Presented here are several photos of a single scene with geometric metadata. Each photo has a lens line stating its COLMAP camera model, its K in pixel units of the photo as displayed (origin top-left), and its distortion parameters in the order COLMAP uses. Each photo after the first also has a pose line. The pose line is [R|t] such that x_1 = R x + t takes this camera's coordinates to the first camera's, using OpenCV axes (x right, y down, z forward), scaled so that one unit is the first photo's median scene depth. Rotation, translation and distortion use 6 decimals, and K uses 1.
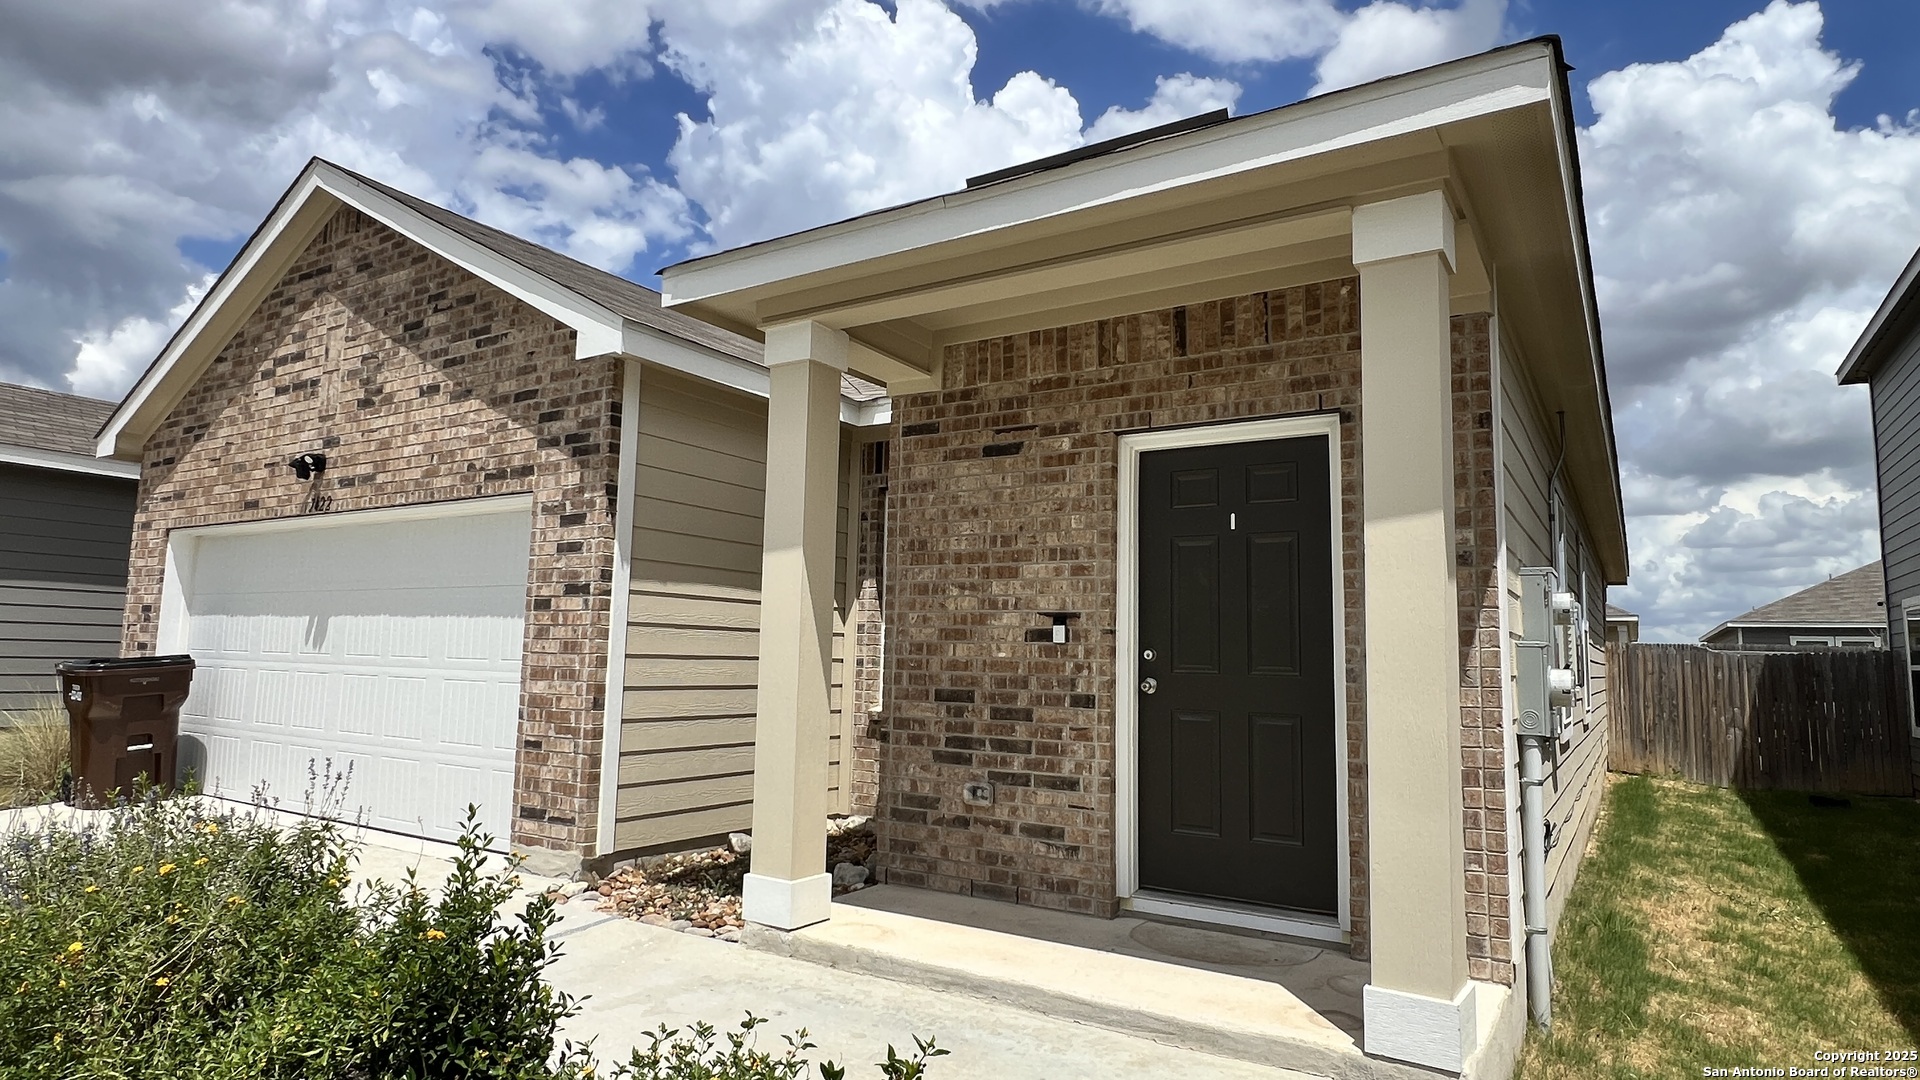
lens RADIAL K [[1076.6, 0, 949.7], [0, 1076.6, 535.6], [0, 0, 1]] dist [-0.003514, -0.001985]
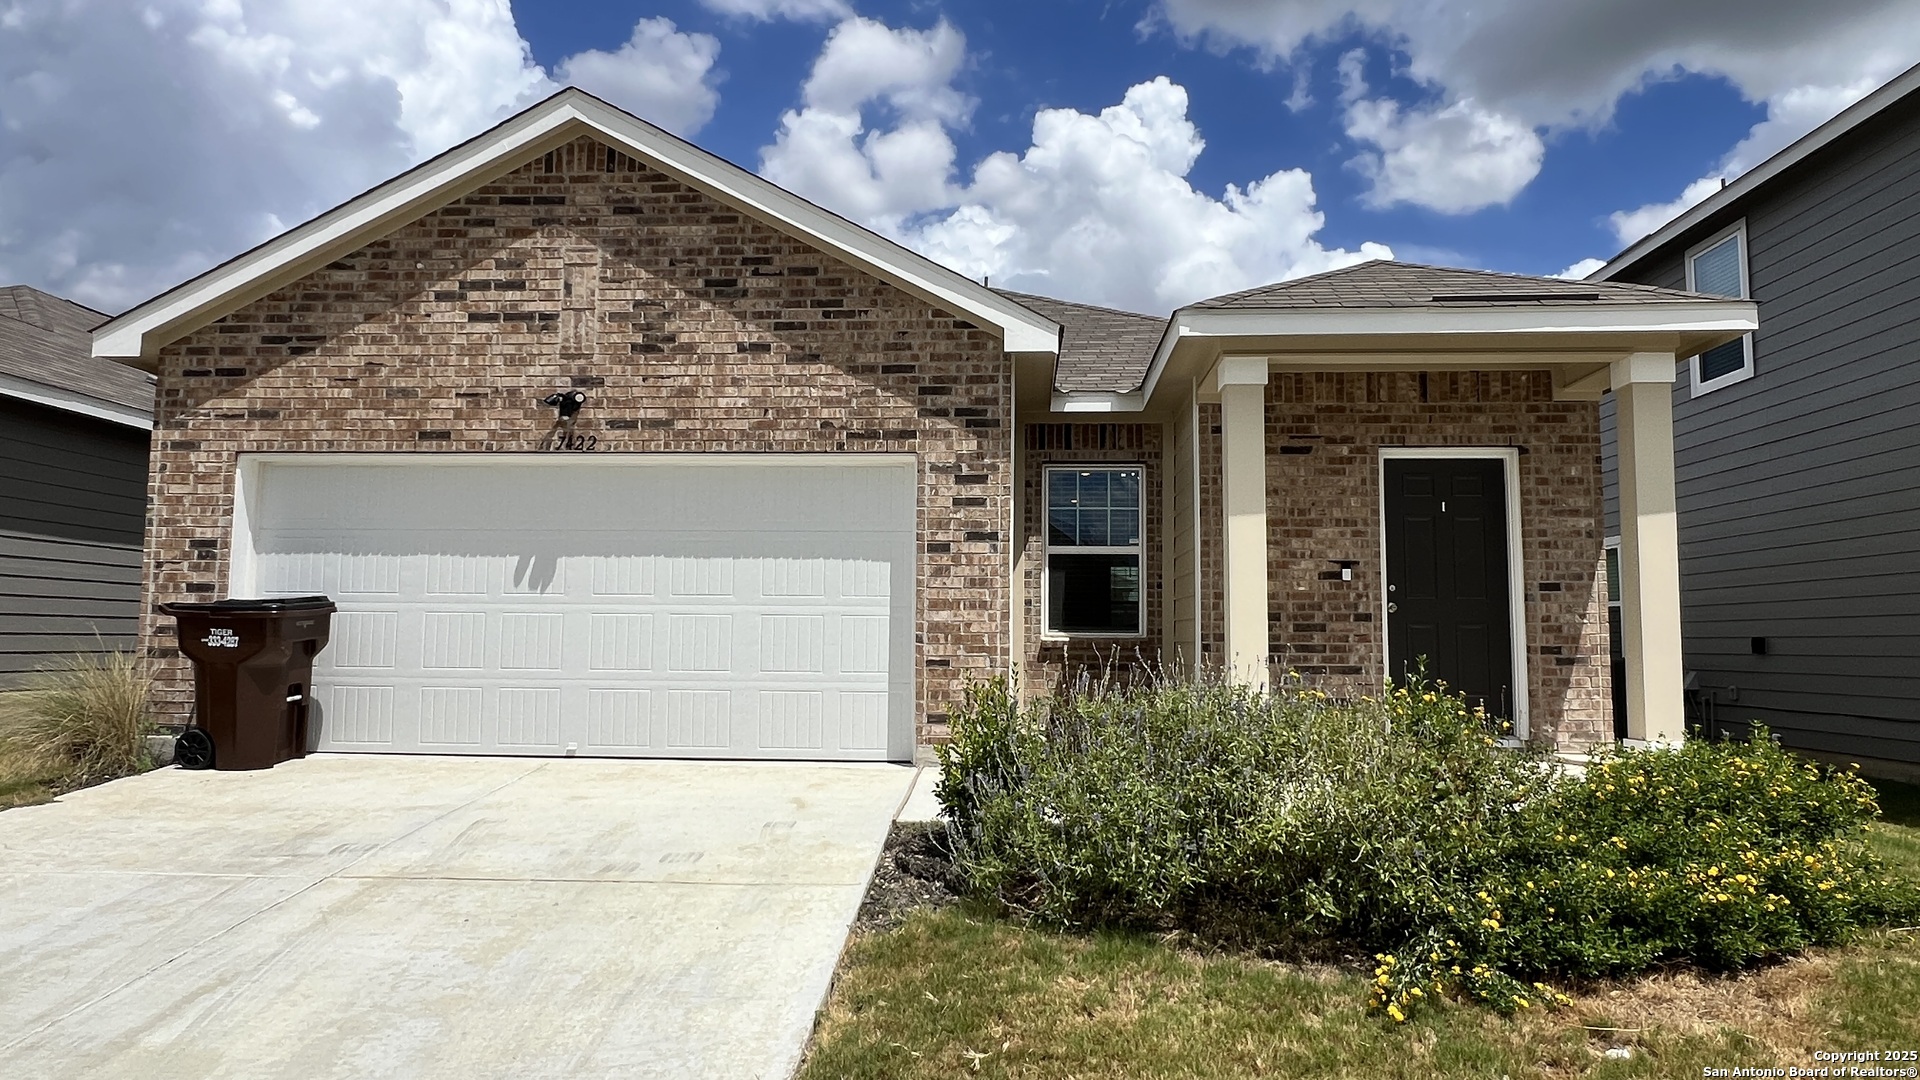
lens RADIAL K [[1157.9, 0, 954.9], [0, 1157.9, 537.9], [0, 0, 1]] dist [-0.003563, 0.000544]
pose [[0.868095, 0.029122, 0.495543, -1.016548], [-0.045348, 0.998756, 0.020746, 0.025401], [-0.494322, -0.040482, 0.868336, -0.133697]]
